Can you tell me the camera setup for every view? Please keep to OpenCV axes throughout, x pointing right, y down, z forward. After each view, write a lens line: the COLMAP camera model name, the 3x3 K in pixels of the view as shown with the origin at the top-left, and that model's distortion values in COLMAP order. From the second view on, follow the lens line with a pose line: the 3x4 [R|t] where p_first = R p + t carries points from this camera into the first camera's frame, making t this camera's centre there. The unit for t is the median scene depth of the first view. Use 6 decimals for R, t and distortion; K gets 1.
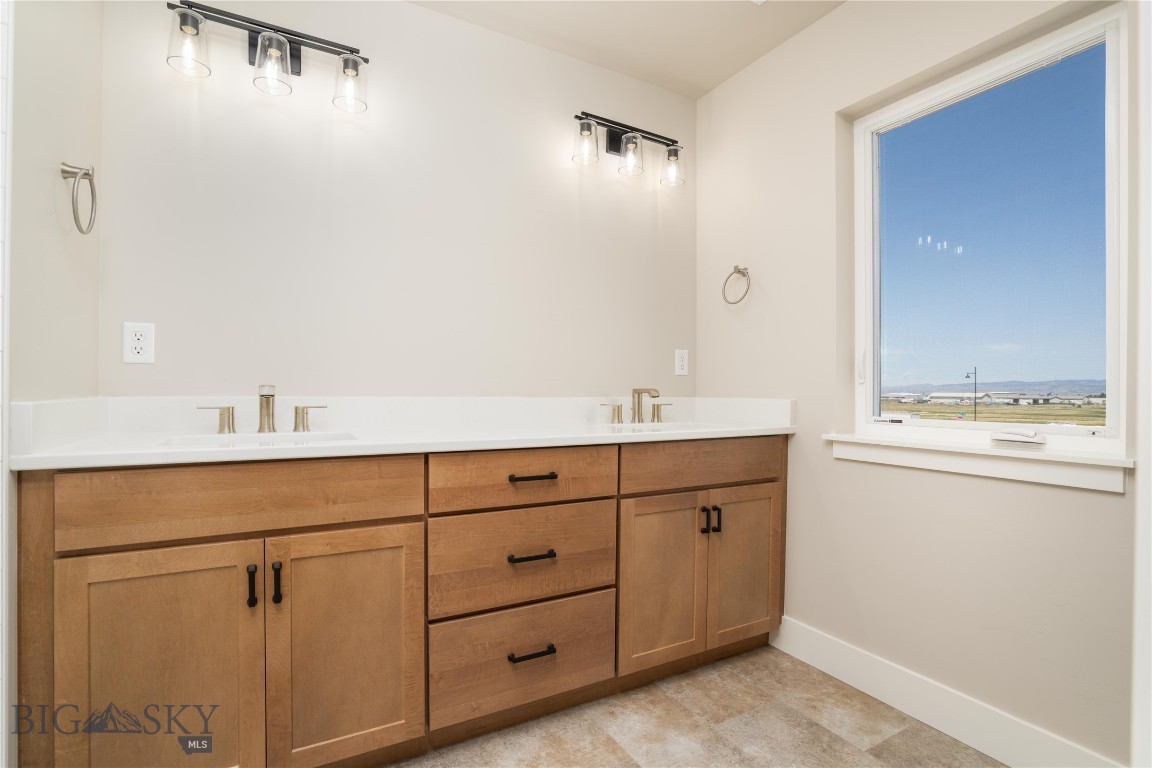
lens RADIAL K [[535.9, 0, 574.1], [0, 535.9, 392.1], [0, 0, 1]] dist [-0.020521, 0.000139]
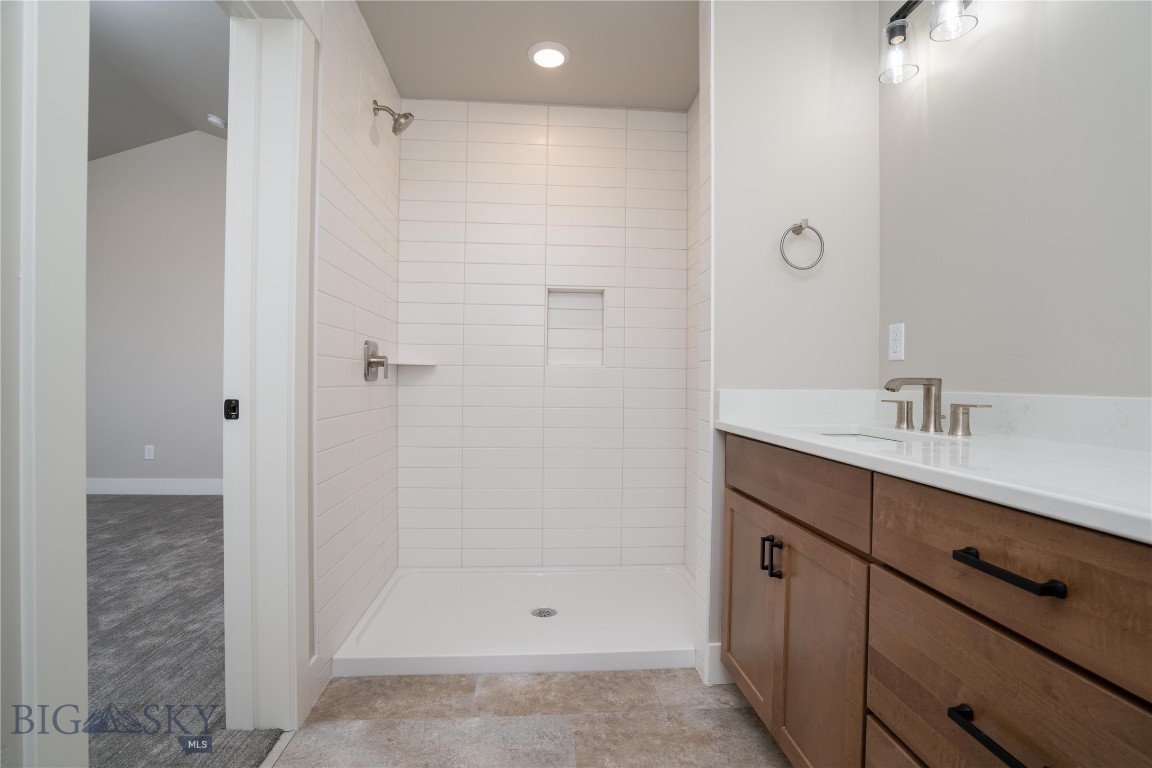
lens RADIAL K [[535.9, 0, 575.1], [0, 535.9, 387.1], [0, 0, 1]] dist [-0.020521, 0.000139]
pose [[-0.426798, -0.005478, -0.904330, 0.504271], [-0.002774, 0.999985, -0.004748, 0.009354], [0.904343, 0.000482, -0.426807, 0.909566]]
